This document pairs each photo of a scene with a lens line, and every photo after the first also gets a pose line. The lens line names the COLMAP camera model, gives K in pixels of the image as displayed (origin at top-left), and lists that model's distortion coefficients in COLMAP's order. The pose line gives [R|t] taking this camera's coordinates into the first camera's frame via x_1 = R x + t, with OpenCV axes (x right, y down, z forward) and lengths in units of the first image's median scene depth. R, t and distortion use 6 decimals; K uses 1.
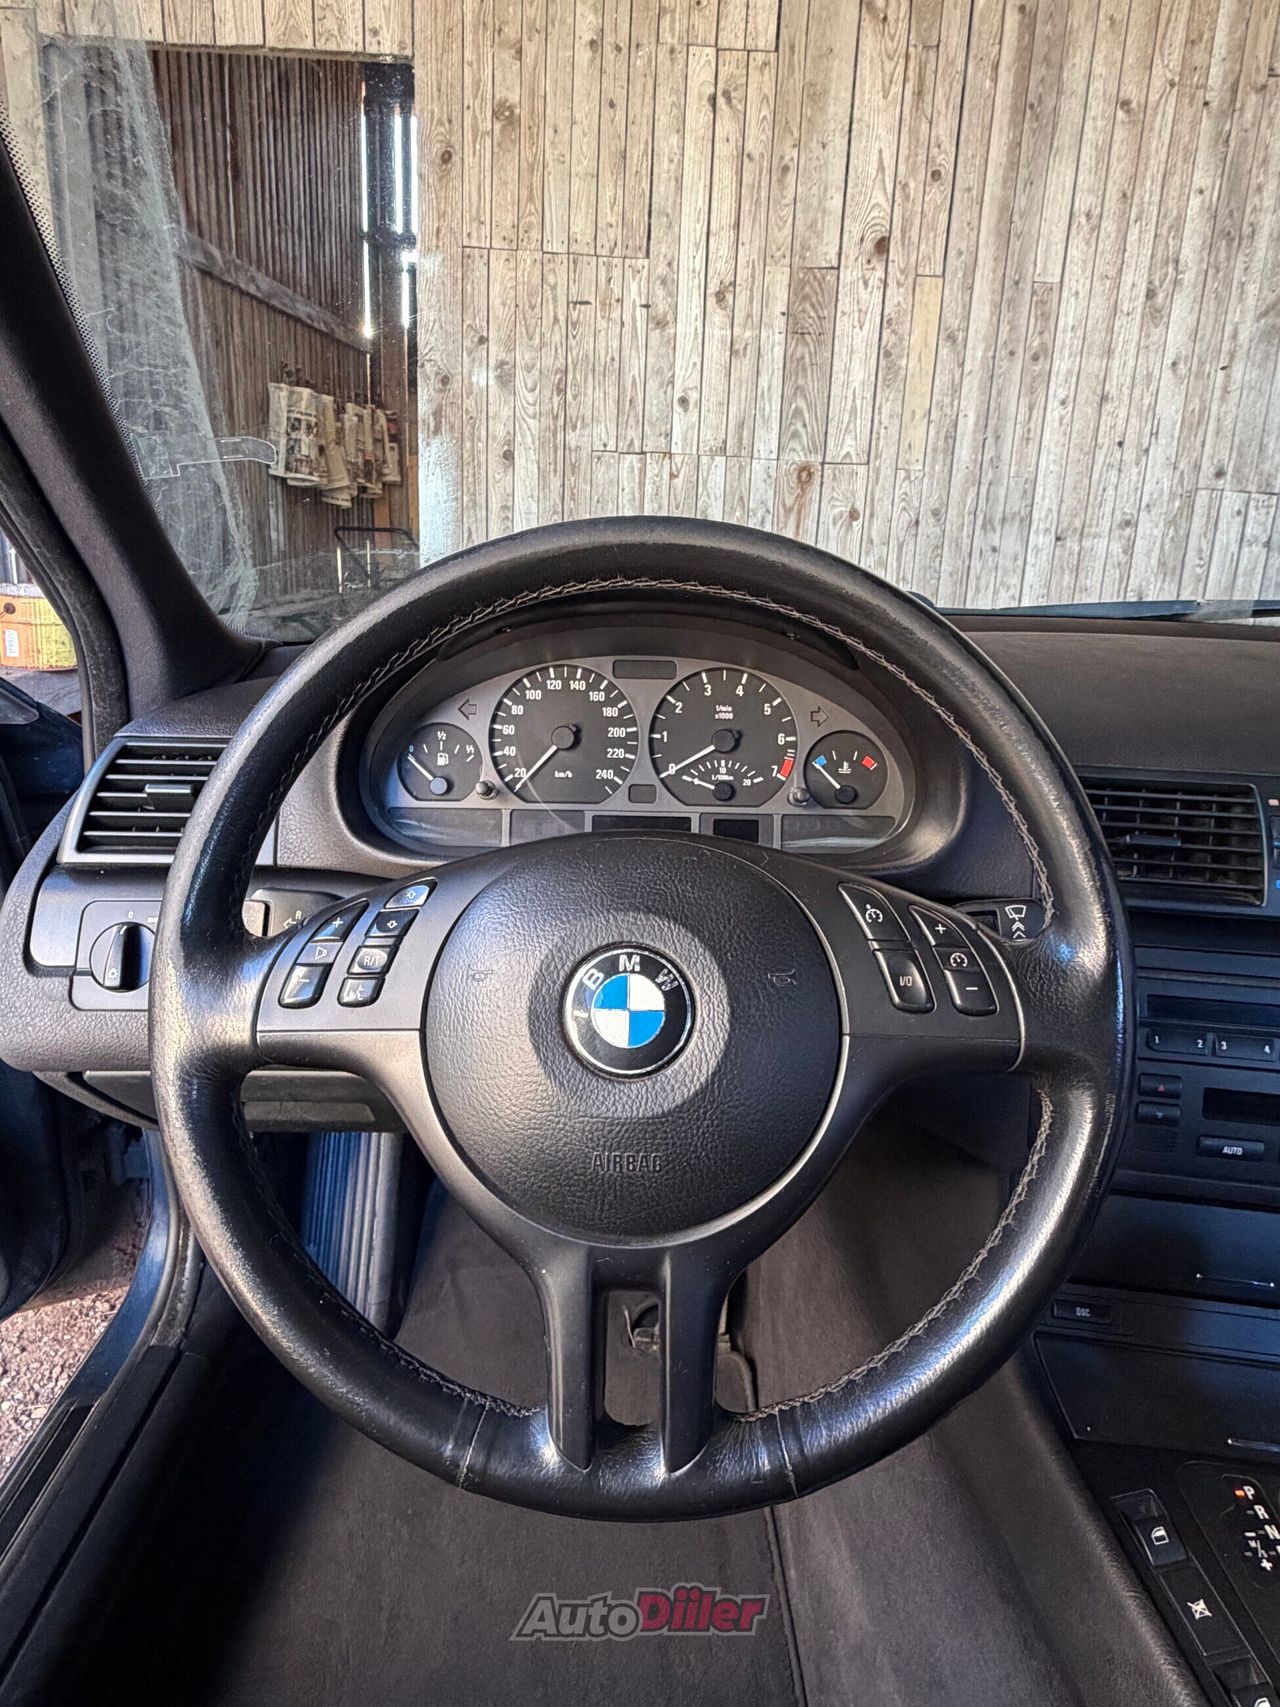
lens RADIAL K [[1019.4, 0, 651.0], [0, 1019.4, 823.3], [0, 0, 1]] dist [-0.002070, 0.002555]
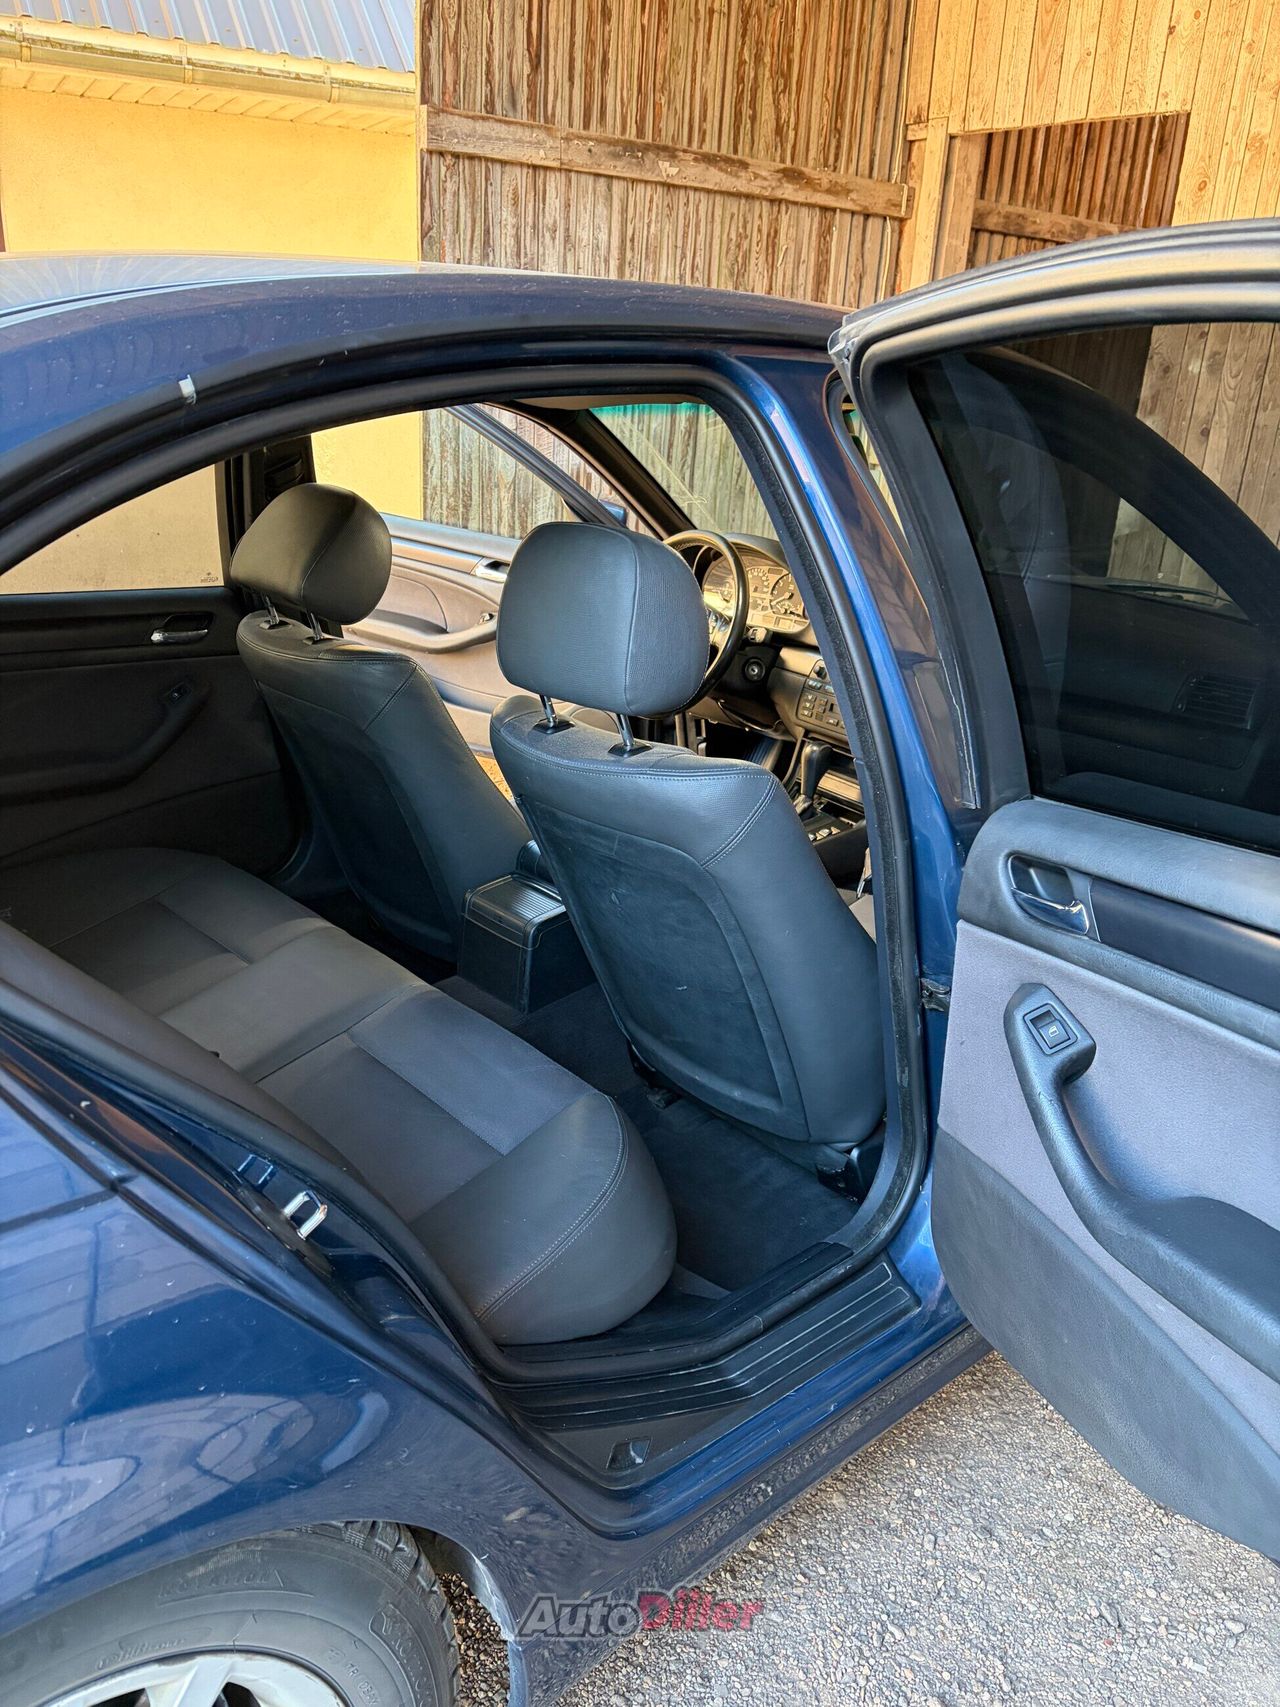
lens RADIAL K [[1277.2, 0, 635.1], [0, 1277.2, 870.1], [0, 0, 1]] dist [0.045042, -0.053741]
pose [[0.649976, 0.256714, -0.715282, 0.649953], [-0.227455, 0.963786, 0.139215, 0.067392], [0.725118, 0.072208, 0.684829, -0.467064]]
